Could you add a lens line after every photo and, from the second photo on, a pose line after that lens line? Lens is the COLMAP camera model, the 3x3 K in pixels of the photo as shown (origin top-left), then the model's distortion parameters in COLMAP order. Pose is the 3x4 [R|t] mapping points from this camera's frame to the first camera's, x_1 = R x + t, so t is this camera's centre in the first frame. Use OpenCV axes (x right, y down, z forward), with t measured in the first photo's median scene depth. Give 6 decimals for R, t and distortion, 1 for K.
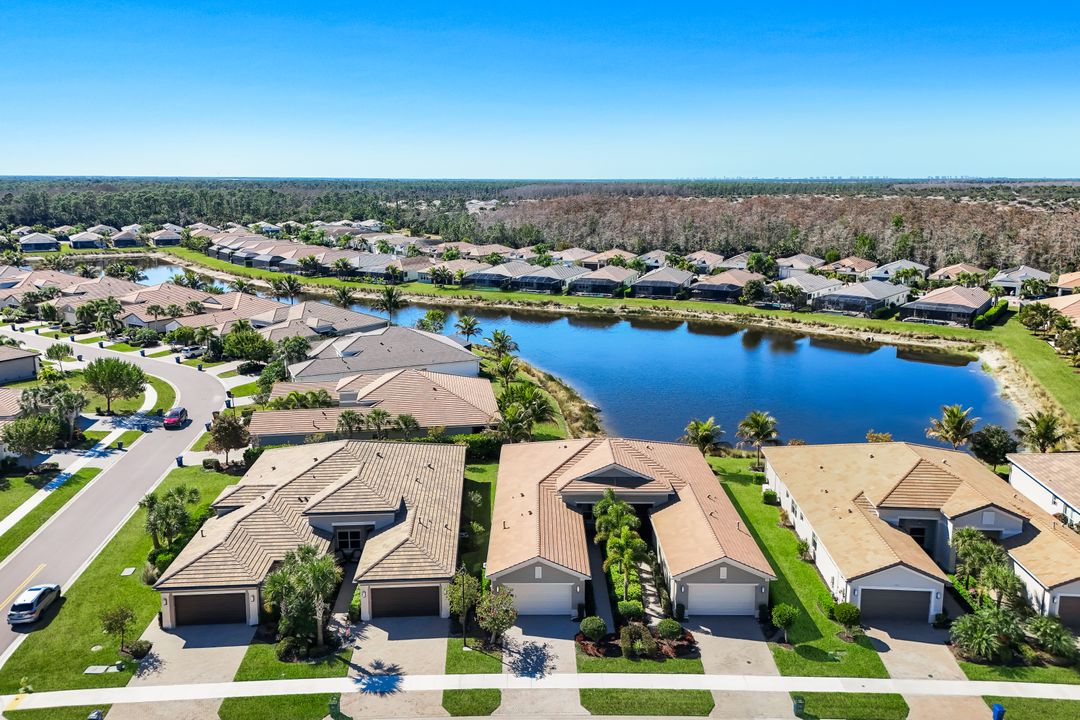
lens RADIAL K [[792.8, 0, 534.3], [0, 792.8, 309.0], [0, 0, 1]] dist [0.096789, -0.113078]
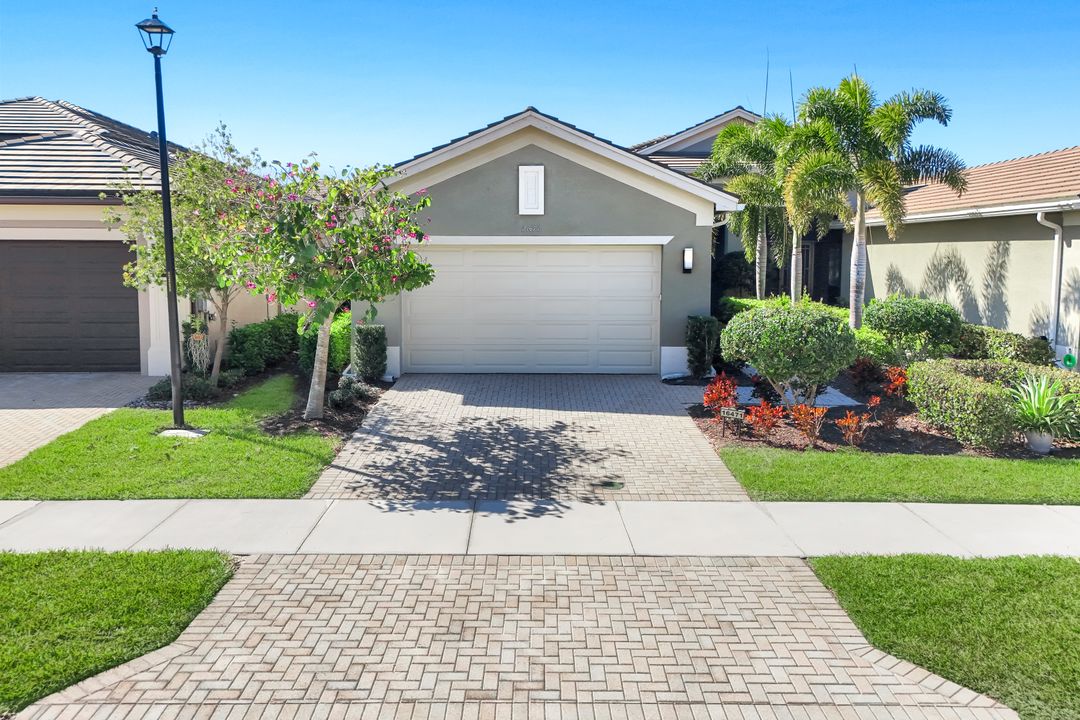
lens RADIAL K [[792.8, 0, 534.3], [0, 792.8, 309.0], [0, 0, 1]] dist [0.096789, -0.113078]
pose [[0.999897, -0.001511, -0.014248, 0.006778], [0.000384, 0.996892, -0.078783, 0.285861], [0.014323, 0.078769, 0.996790, 0.557035]]
